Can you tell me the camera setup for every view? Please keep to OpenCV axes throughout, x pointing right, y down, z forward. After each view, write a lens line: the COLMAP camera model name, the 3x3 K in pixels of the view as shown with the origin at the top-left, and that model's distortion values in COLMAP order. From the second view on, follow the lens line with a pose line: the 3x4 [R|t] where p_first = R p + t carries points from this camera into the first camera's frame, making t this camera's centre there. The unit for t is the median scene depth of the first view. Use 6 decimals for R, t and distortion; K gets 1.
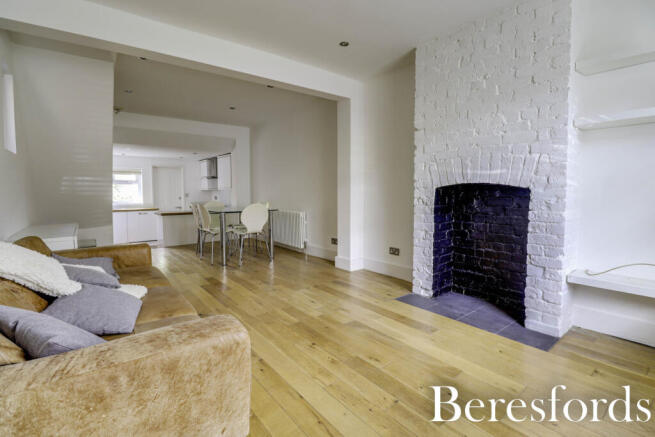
lens RADIAL K [[311.3, 0, 329.7], [0, 311.3, 207.3], [0, 0, 1]] dist [0.000895, -0.000122]
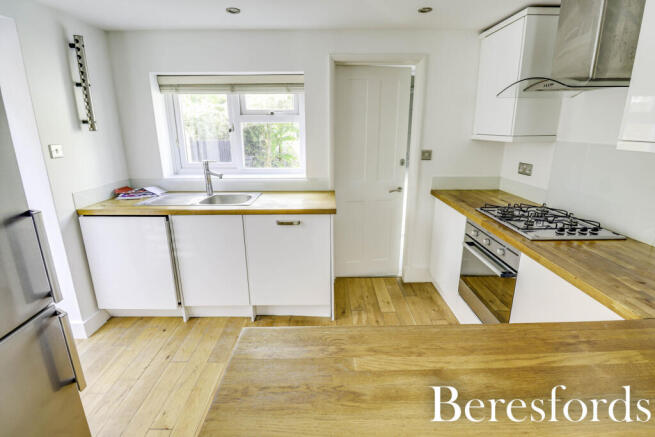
lens RADIAL K [[311.3, 0, 329.7], [0, 311.3, 207.3], [0, 0, 1]] dist [0.000895, -0.000122]
pose [[0.784300, 0.155547, -0.600565, -0.361920], [-0.029547, 0.976325, 0.214283, -0.056133], [0.619678, -0.150317, 0.770327, 0.736292]]
